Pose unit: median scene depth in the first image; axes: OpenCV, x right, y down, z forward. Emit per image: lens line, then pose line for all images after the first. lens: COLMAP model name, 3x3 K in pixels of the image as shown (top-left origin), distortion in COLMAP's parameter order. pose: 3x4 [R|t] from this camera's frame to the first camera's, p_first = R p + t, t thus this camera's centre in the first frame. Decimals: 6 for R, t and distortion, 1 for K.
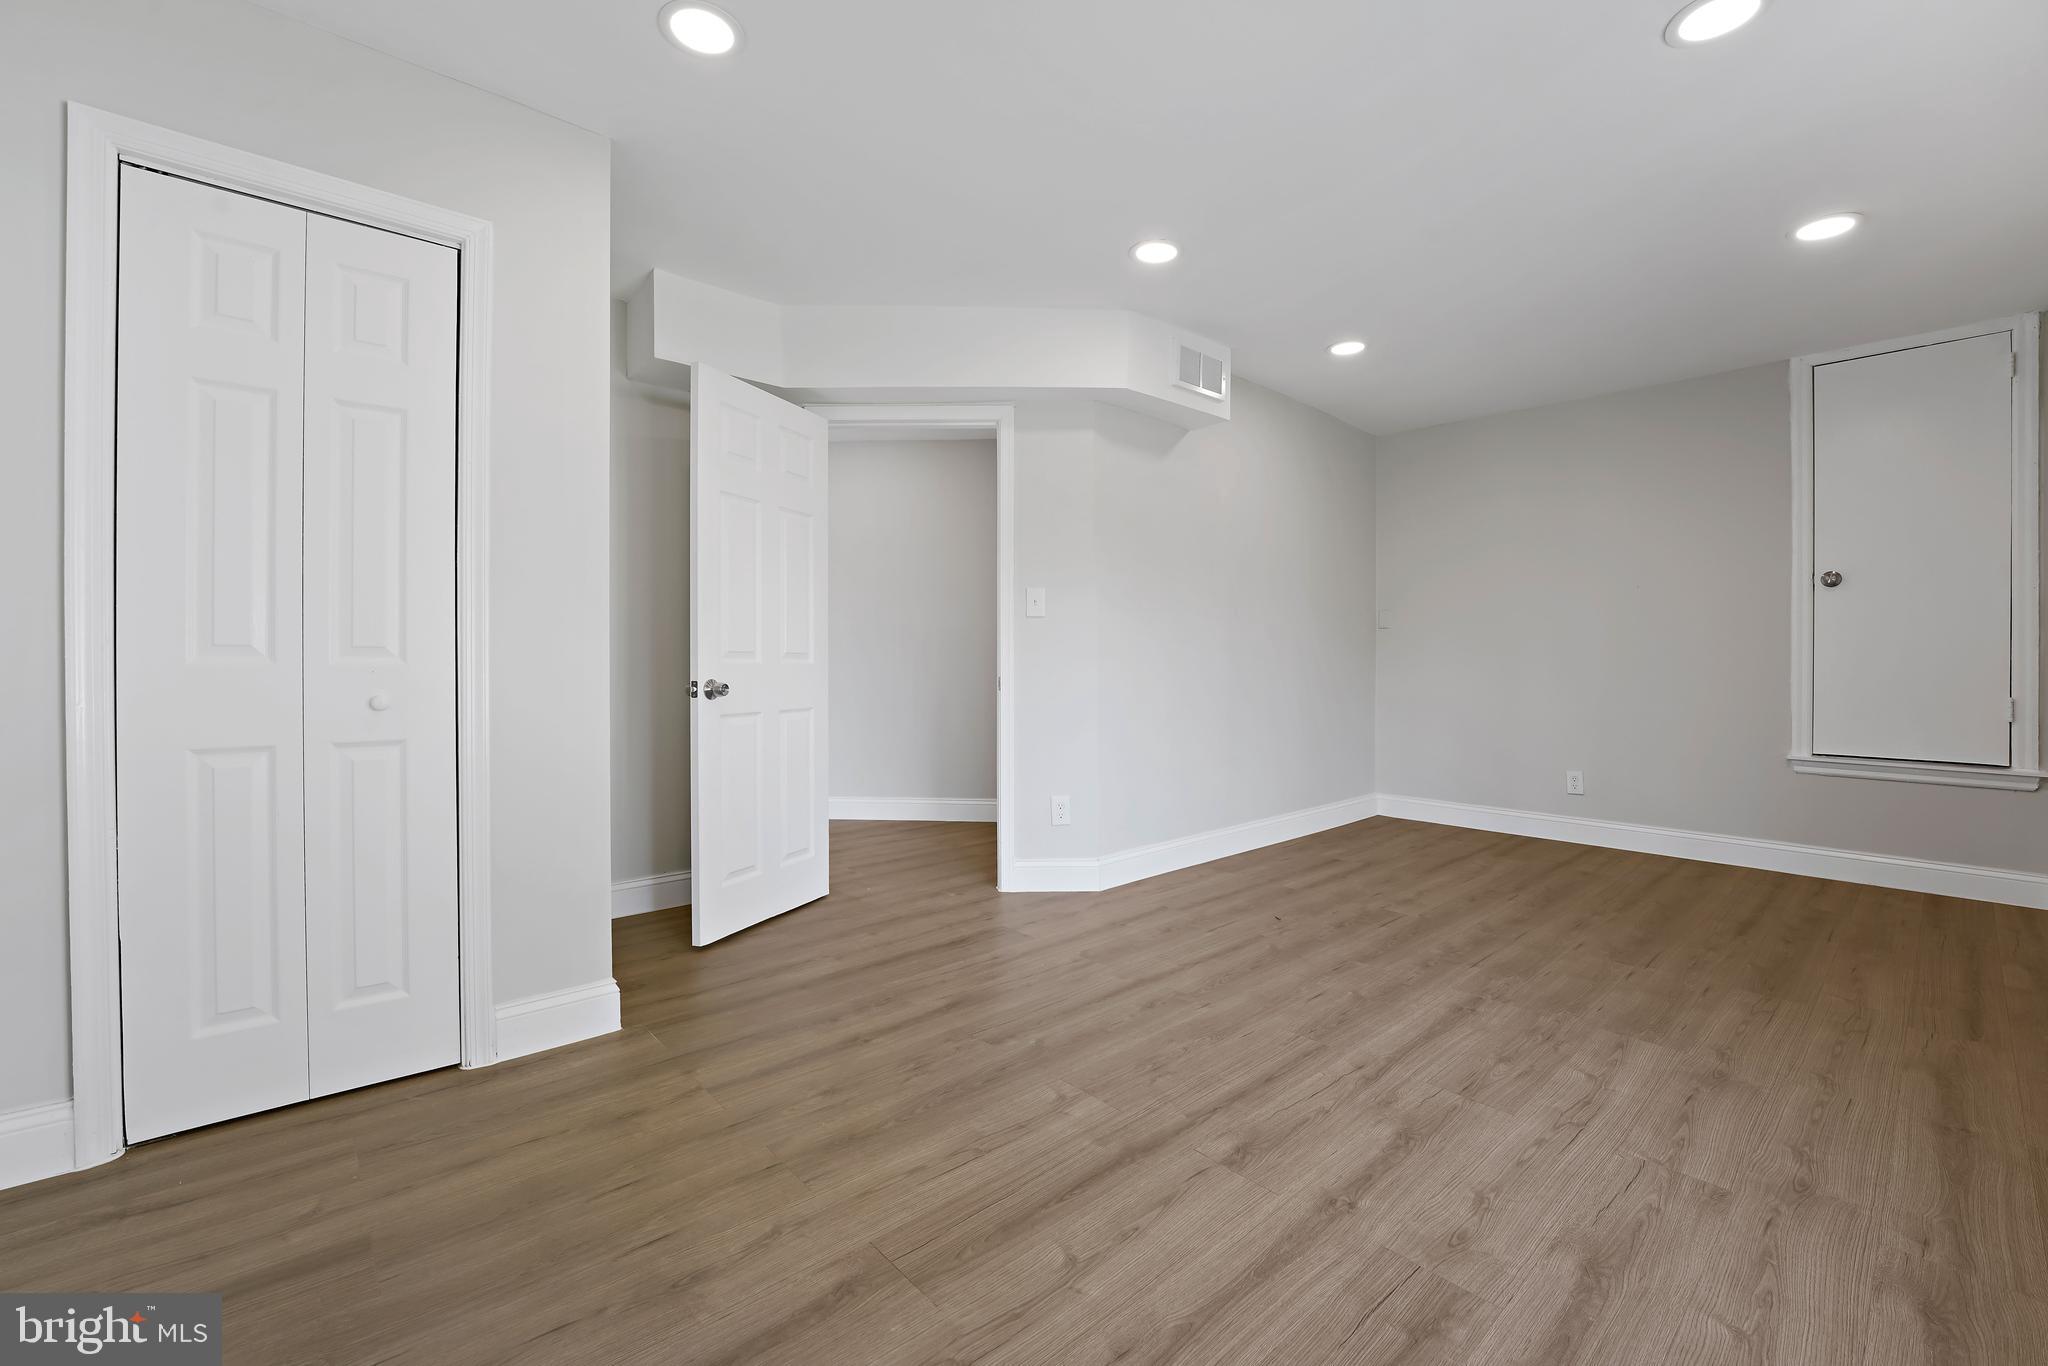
lens RADIAL K [[833.9, 0, 1013.8], [0, 833.9, 674.5], [0, 0, 1]] dist [-0.026349, 0.000324]
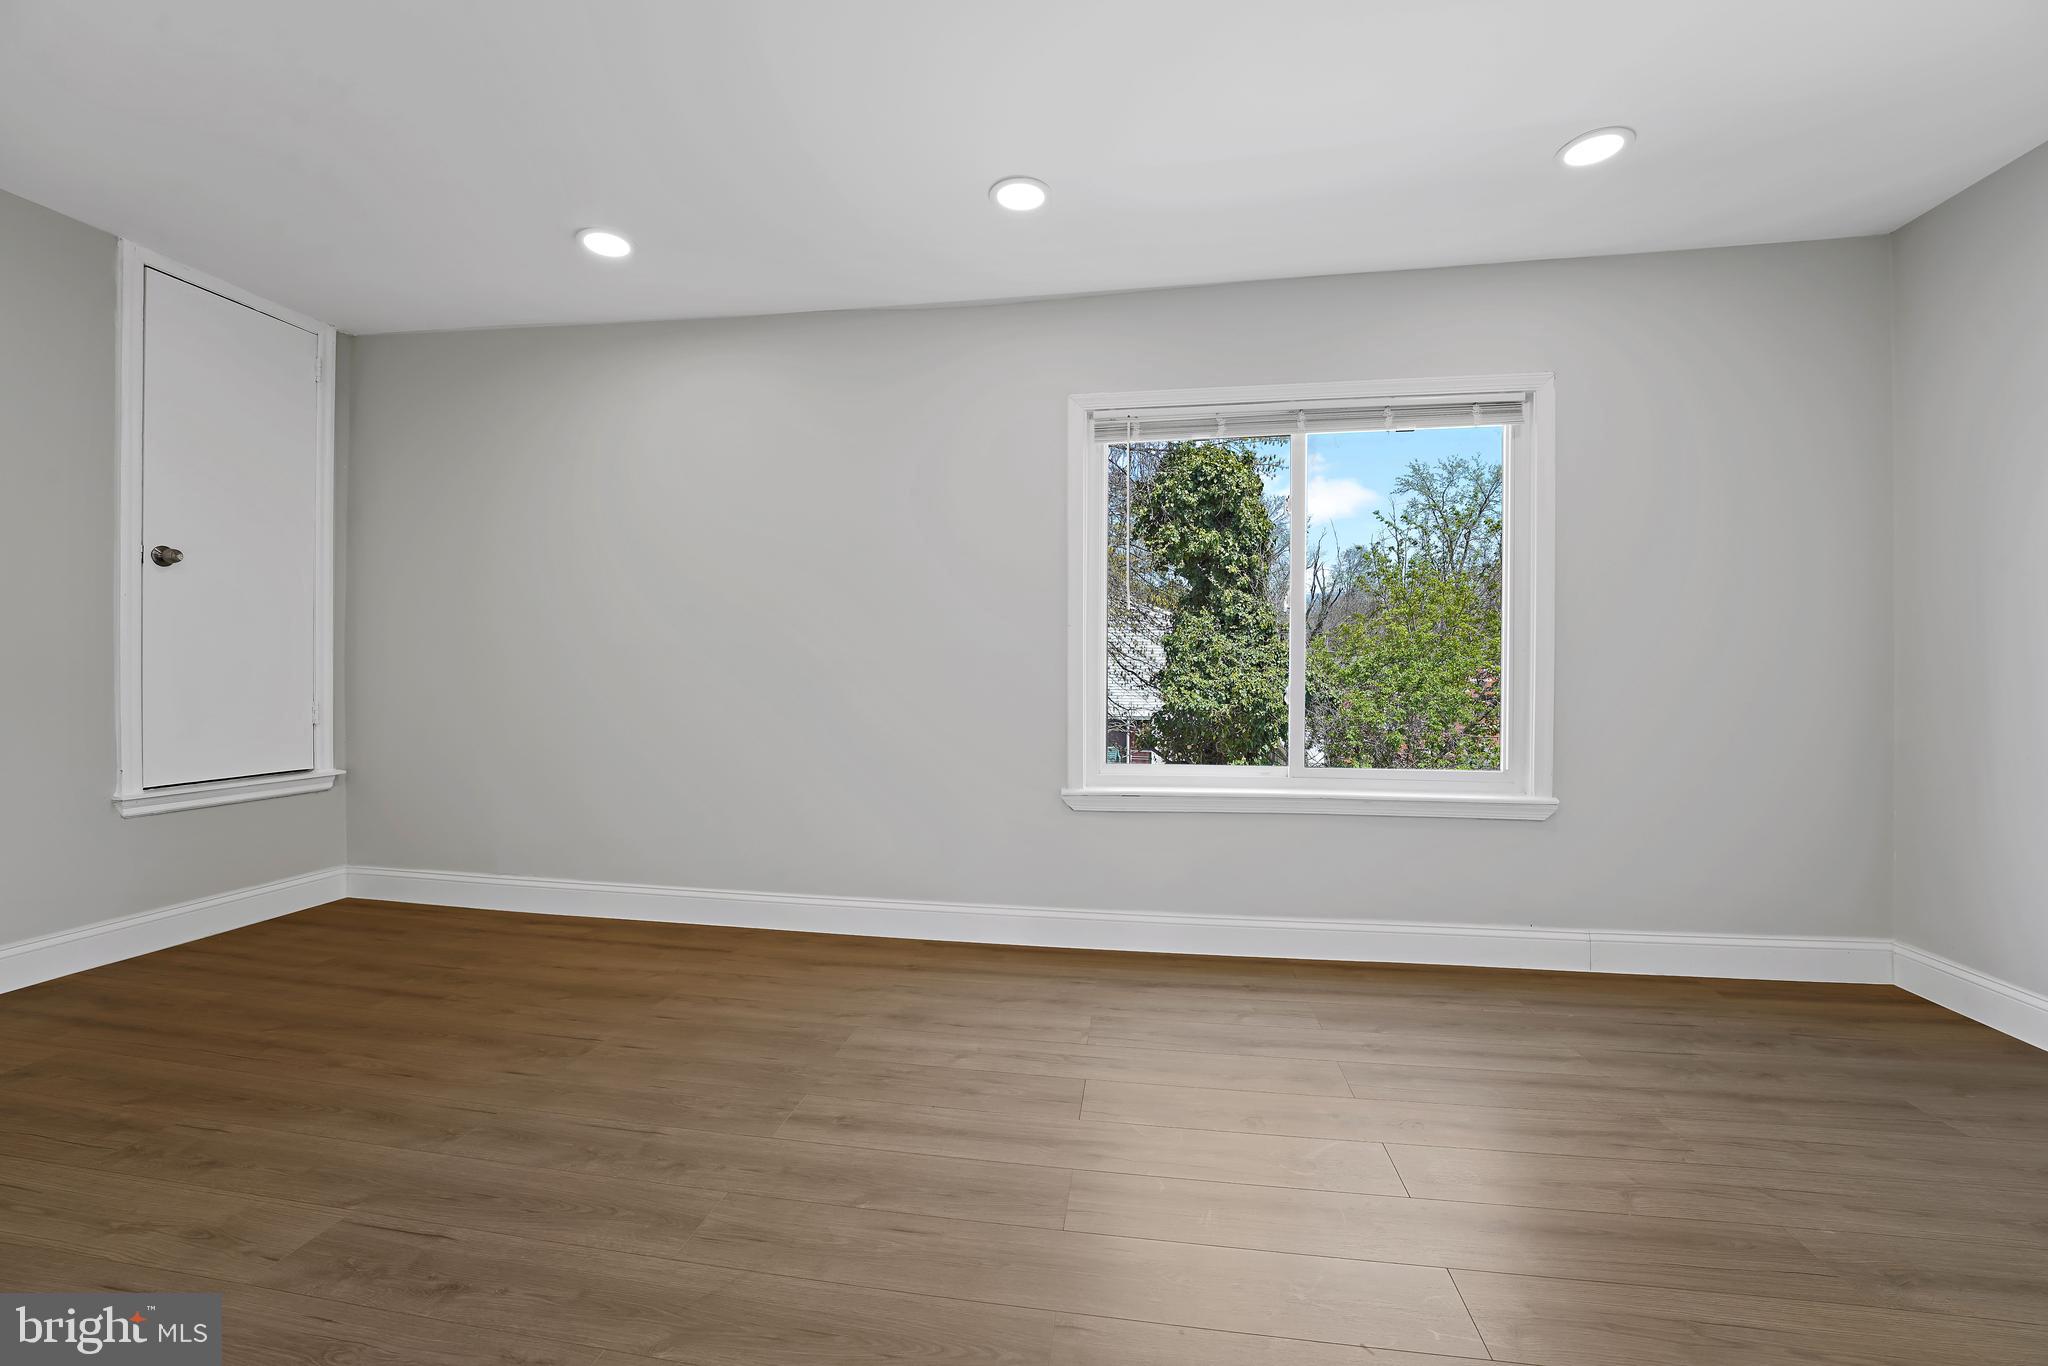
lens RADIAL K [[833.9, 0, 1013.8], [0, 833.9, 674.5], [0, 0, 1]] dist [-0.026349, 0.000324]
pose [[-0.641355, -0.010252, 0.767176, -0.140459], [0.005104, 0.999832, 0.017628, -0.023436], [-0.767227, 0.015221, -0.641194, 1.366631]]
